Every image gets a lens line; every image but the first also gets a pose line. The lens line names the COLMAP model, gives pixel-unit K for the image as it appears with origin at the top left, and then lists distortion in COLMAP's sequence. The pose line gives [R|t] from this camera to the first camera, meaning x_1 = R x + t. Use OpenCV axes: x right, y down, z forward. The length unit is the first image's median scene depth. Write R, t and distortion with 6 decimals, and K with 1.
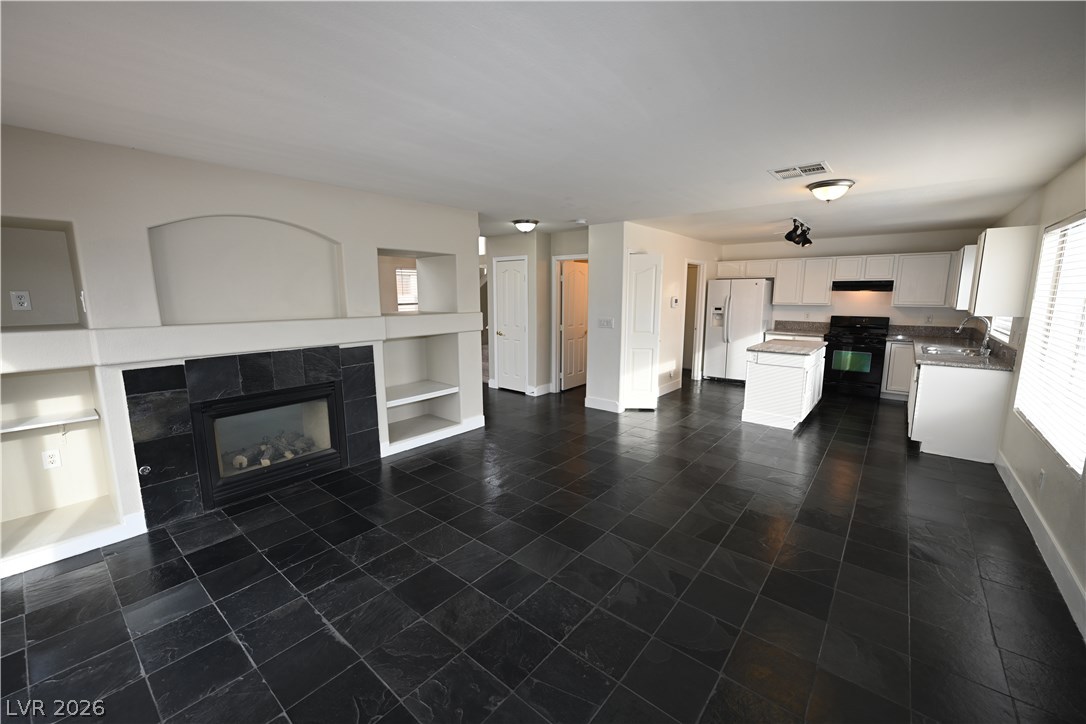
lens RADIAL K [[440.5, 0, 543.0], [0, 440.5, 362.0], [0, 0, 1]] dist [-0.000289, 0.000032]
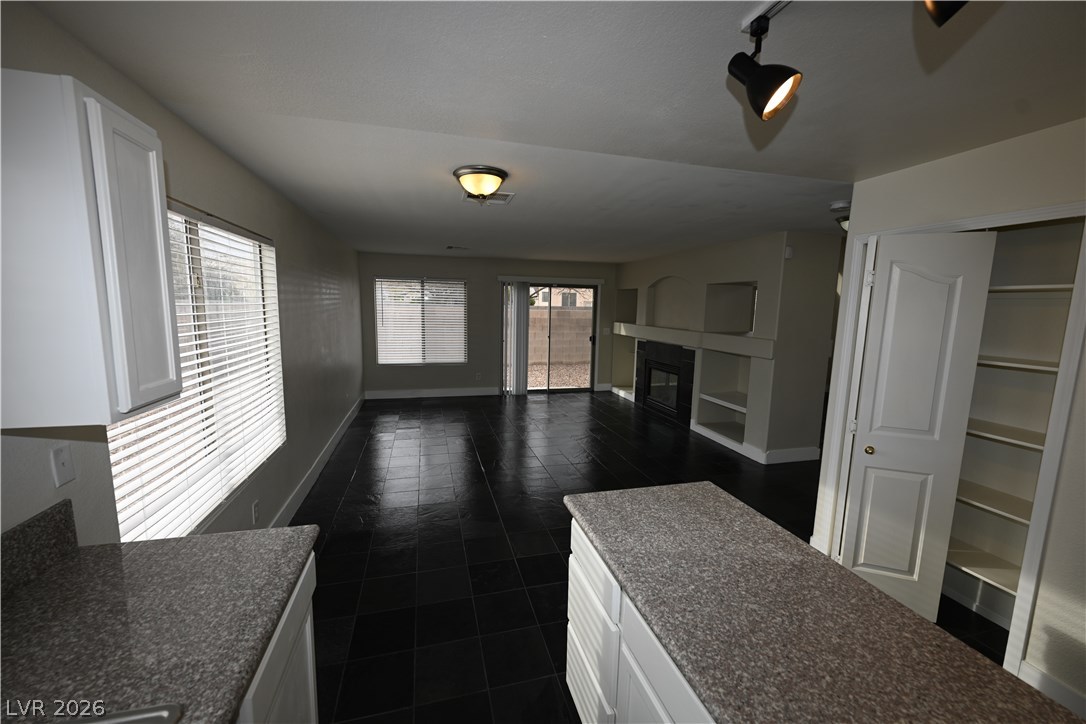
lens RADIAL K [[440.5, 0, 543.0], [0, 440.5, 362.0], [0, 0, 1]] dist [-0.000289, 0.000032]
pose [[-0.583758, 0.089333, -0.806998, 1.156898], [-0.151546, 0.964474, 0.216390, -0.254987], [0.797659, 0.248617, -0.549481, 1.489885]]
